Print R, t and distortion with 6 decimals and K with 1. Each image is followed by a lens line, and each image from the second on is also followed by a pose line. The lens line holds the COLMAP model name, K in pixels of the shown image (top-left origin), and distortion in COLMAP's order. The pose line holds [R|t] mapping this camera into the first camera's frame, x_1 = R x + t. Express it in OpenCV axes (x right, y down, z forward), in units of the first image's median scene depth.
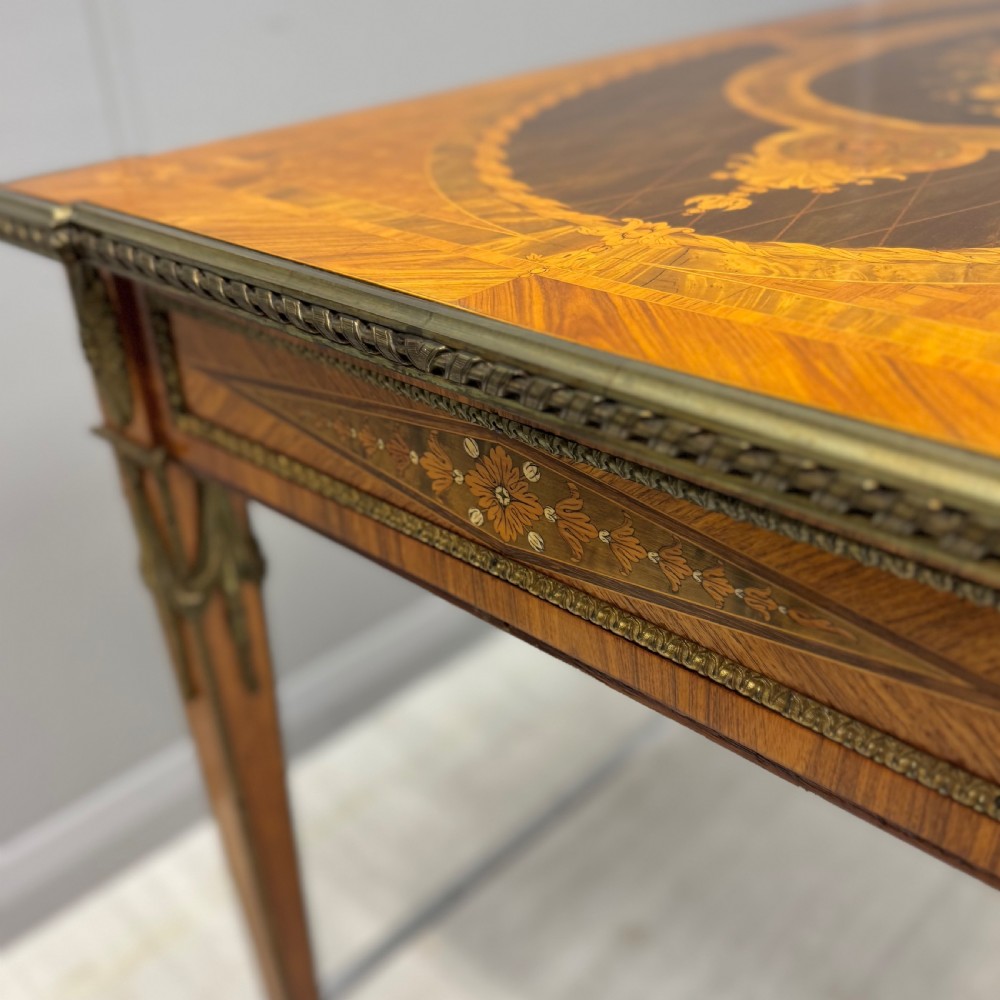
lens RADIAL K [[1126.8, 0, 496.9], [0, 1126.8, 505.9], [0, 0, 1]] dist [0.094812, 0.000000]
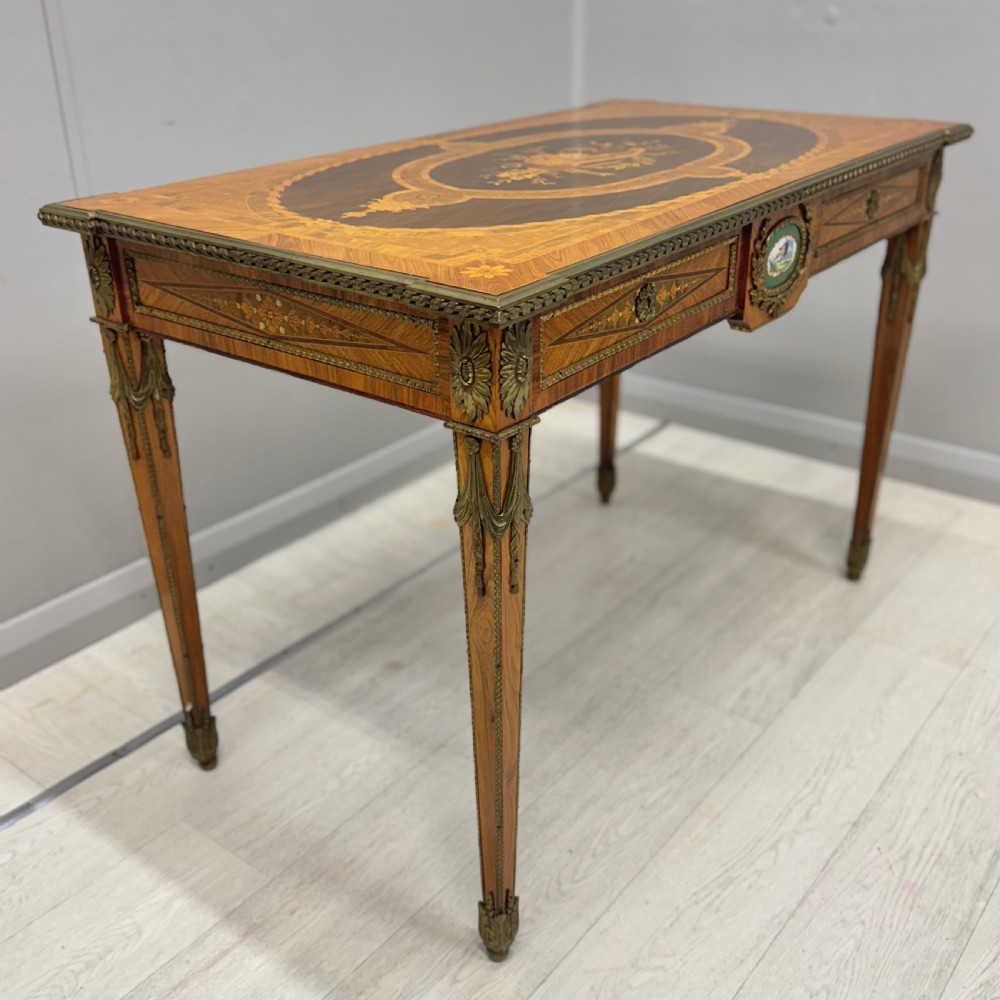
lens RADIAL K [[1126.8, 0, 506.1], [0, 1126.8, 499.9], [0, 0, 1]] dist [0.094812, 0.000000]
pose [[0.993231, -0.013838, 0.115325, 0.237675], [0.020160, 0.998346, -0.053837, 0.571047], [-0.114389, 0.055797, 0.991868, -1.698383]]
